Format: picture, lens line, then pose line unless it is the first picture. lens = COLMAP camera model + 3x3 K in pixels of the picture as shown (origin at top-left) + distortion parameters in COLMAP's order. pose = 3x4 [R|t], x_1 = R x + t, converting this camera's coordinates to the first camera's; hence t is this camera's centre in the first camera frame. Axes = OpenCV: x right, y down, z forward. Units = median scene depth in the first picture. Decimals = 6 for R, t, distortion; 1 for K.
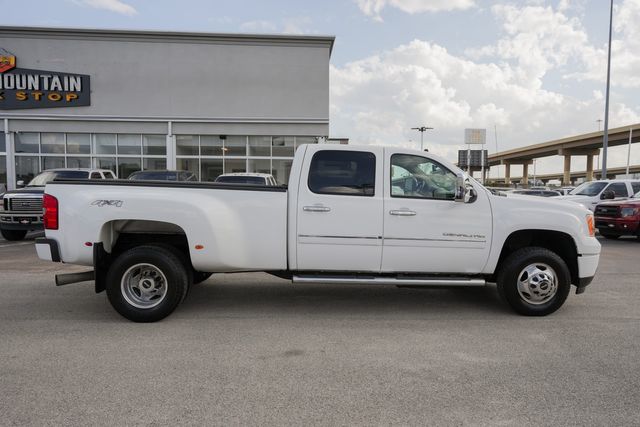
lens RADIAL K [[443.4, 0, 320.0], [0, 443.4, 213.5], [0, 0, 1]] dist [-0.000554, -0.000750]
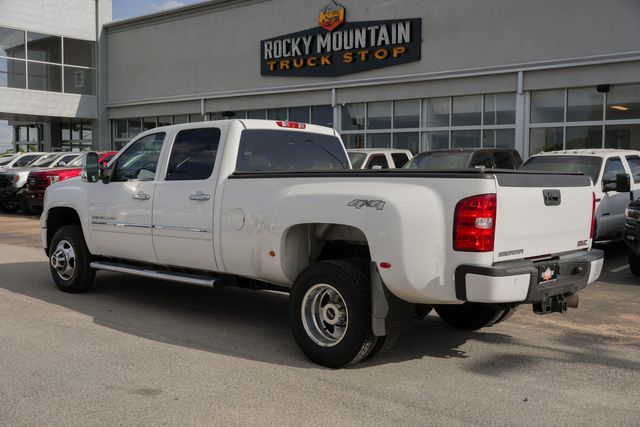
lens RADIAL K [[721.1, 0, 320.0], [0, 721.1, 213.5], [0, 0, 1]] dist [0.005410, 0.004515]
pose [[0.707519, 0.039364, -0.705598, 0.200957], [-0.042843, 0.999000, 0.012774, -0.003728], [0.705395, 0.021192, 0.708498, 0.064951]]
